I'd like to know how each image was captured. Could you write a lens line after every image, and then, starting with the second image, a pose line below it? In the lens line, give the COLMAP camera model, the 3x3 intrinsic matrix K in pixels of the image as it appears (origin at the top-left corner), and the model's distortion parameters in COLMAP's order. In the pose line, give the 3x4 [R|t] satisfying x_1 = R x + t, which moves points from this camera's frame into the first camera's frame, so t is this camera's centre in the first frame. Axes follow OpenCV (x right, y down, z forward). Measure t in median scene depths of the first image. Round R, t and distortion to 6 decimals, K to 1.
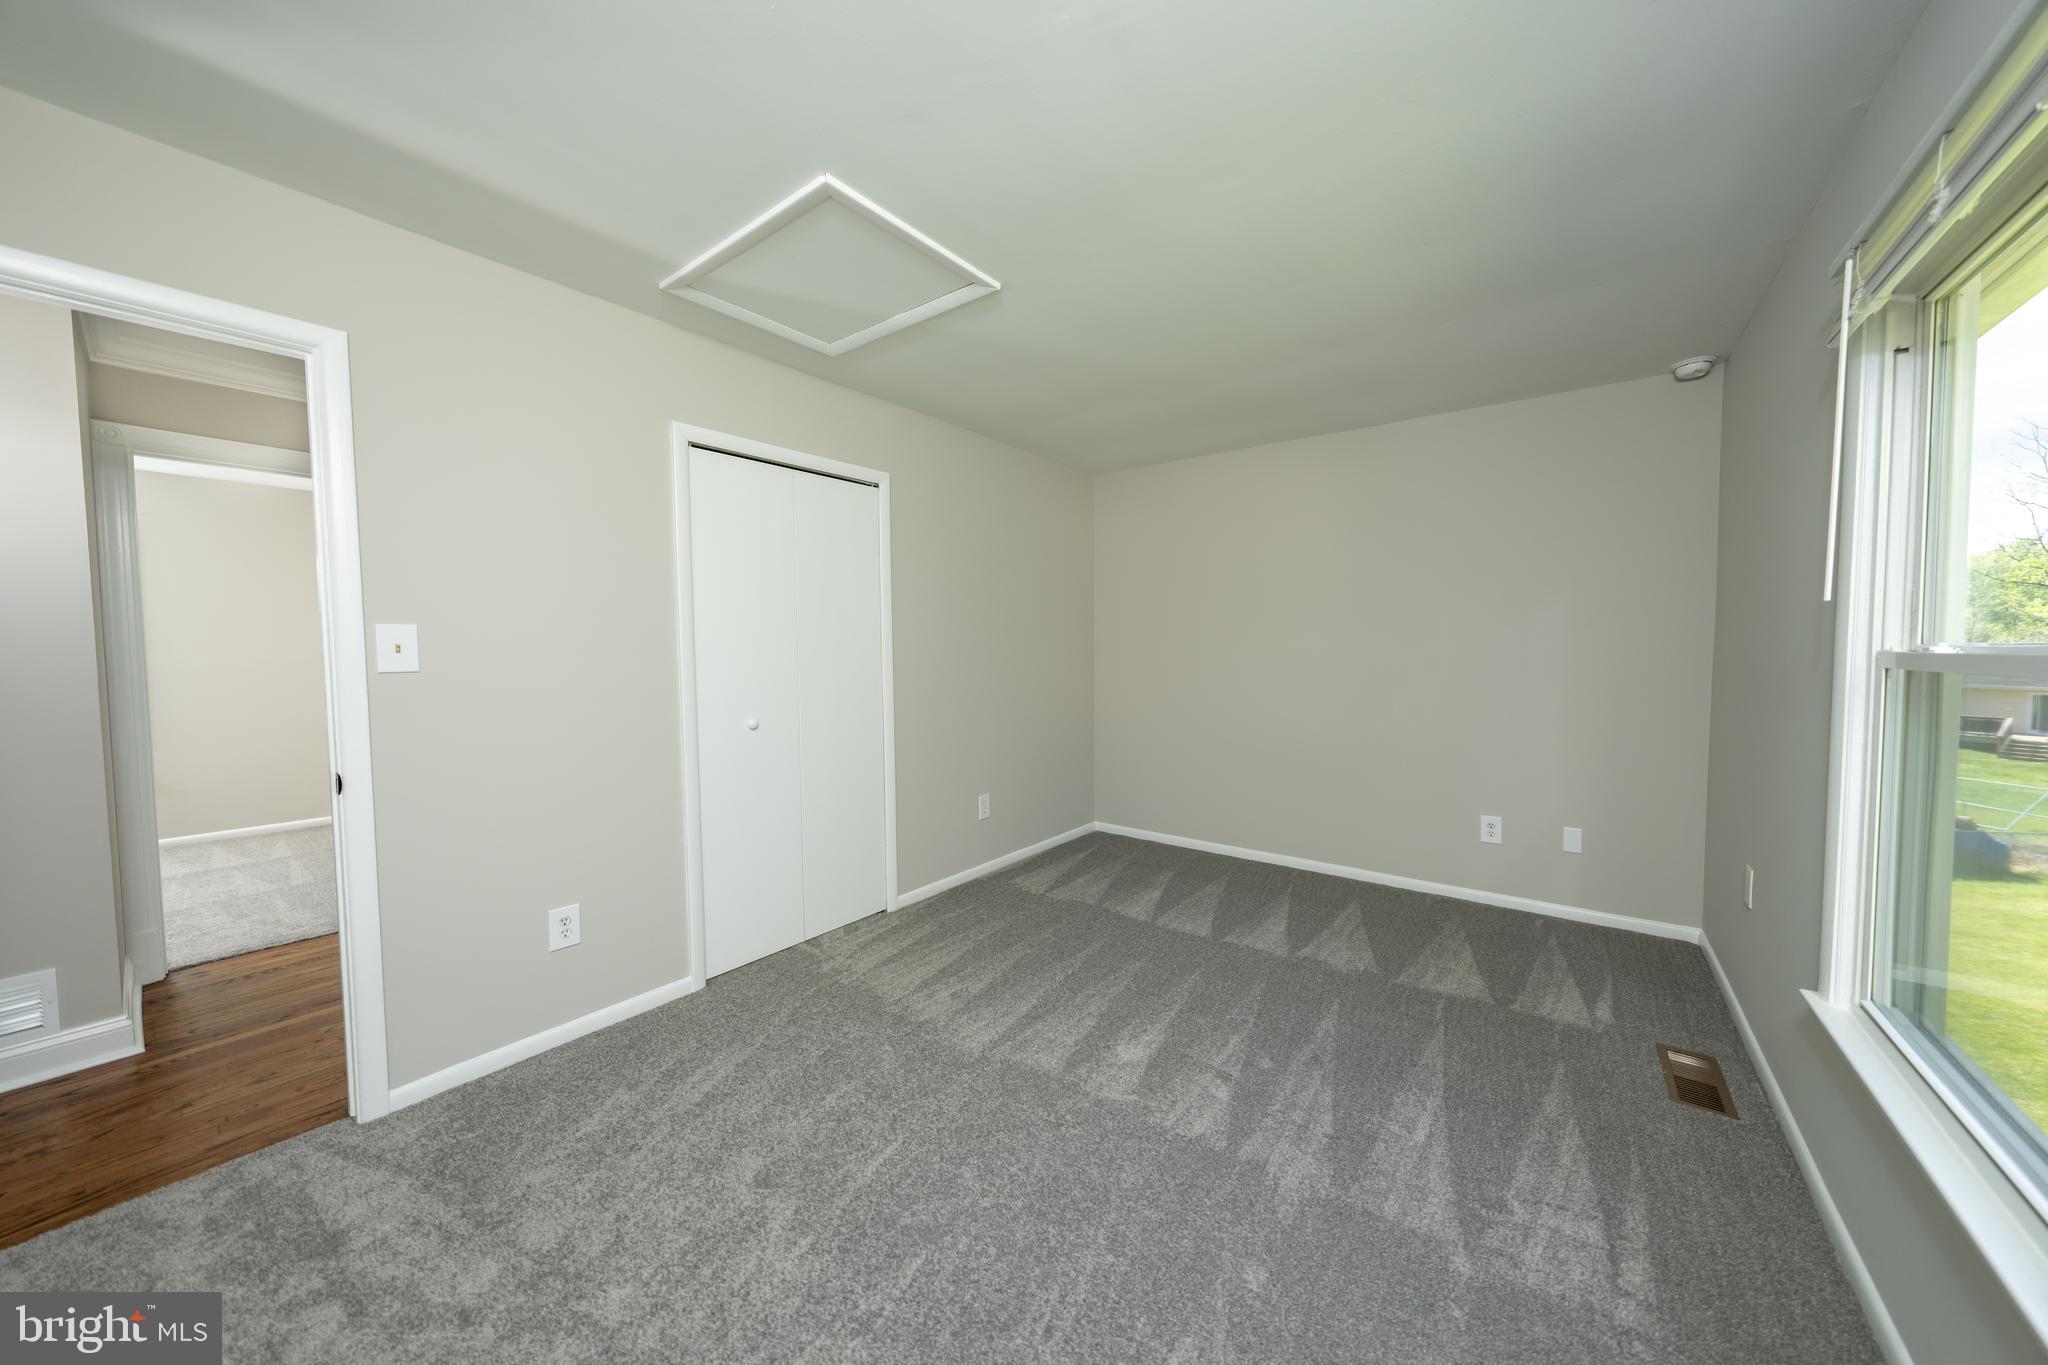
lens RADIAL K [[690.5, 0, 1027.3], [0, 690.5, 681.6], [0, 0, 1]] dist [-0.002385, 0.000154]
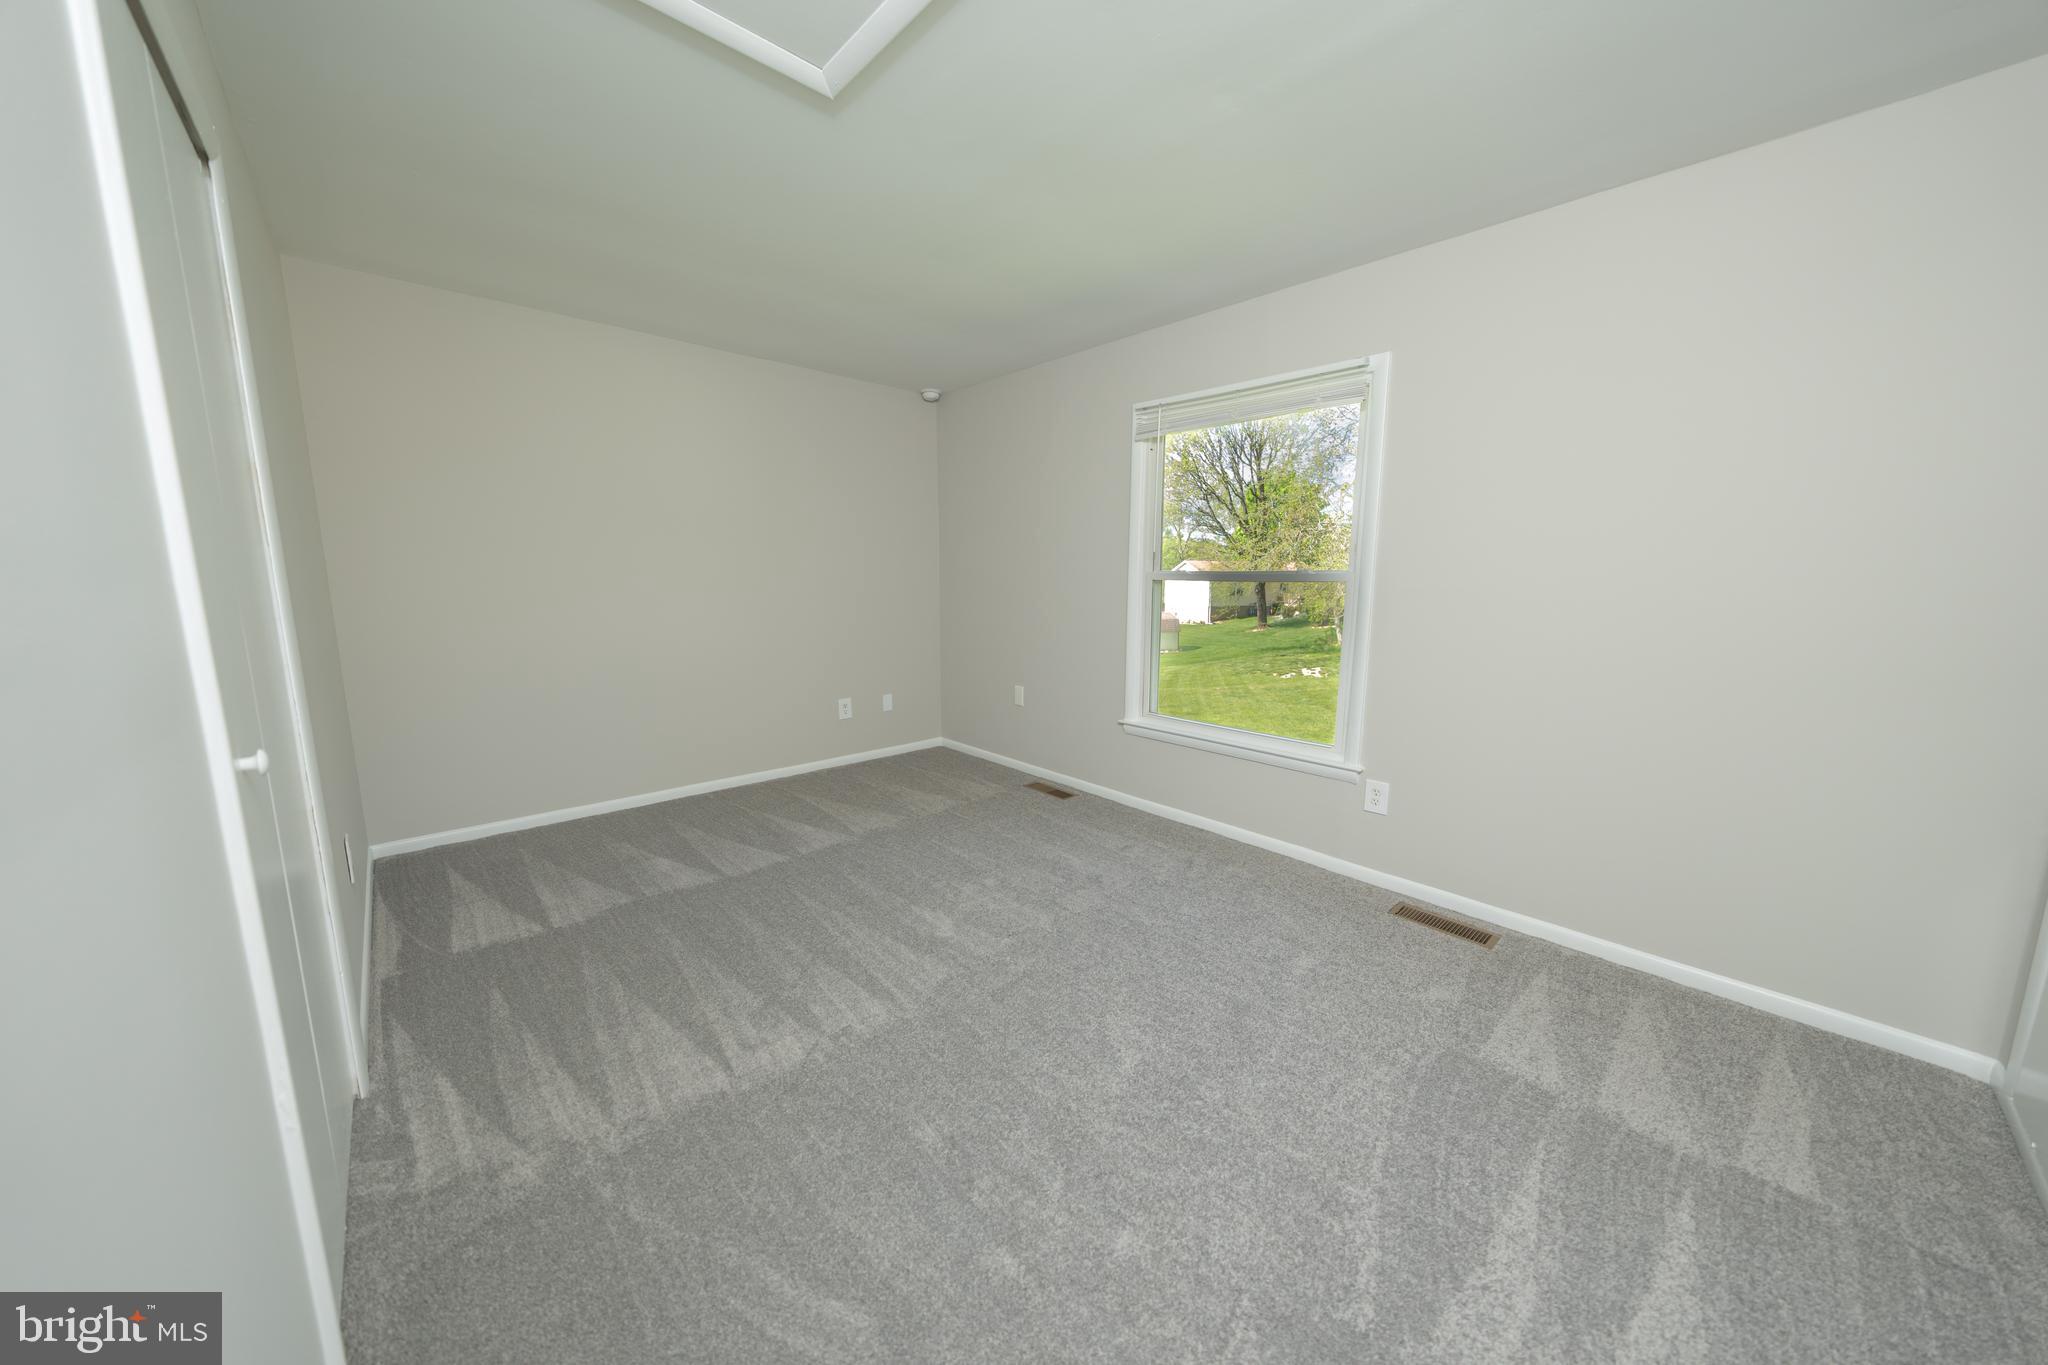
lens RADIAL K [[690.5, 0, 1027.3], [0, 690.5, 681.6], [0, 0, 1]] dist [-0.002385, 0.000154]
pose [[0.159977, -0.151095, 0.975488, -0.638518], [0.038843, 0.988414, 0.146727, -0.021947], [-0.986356, 0.014418, 0.163992, 0.492518]]
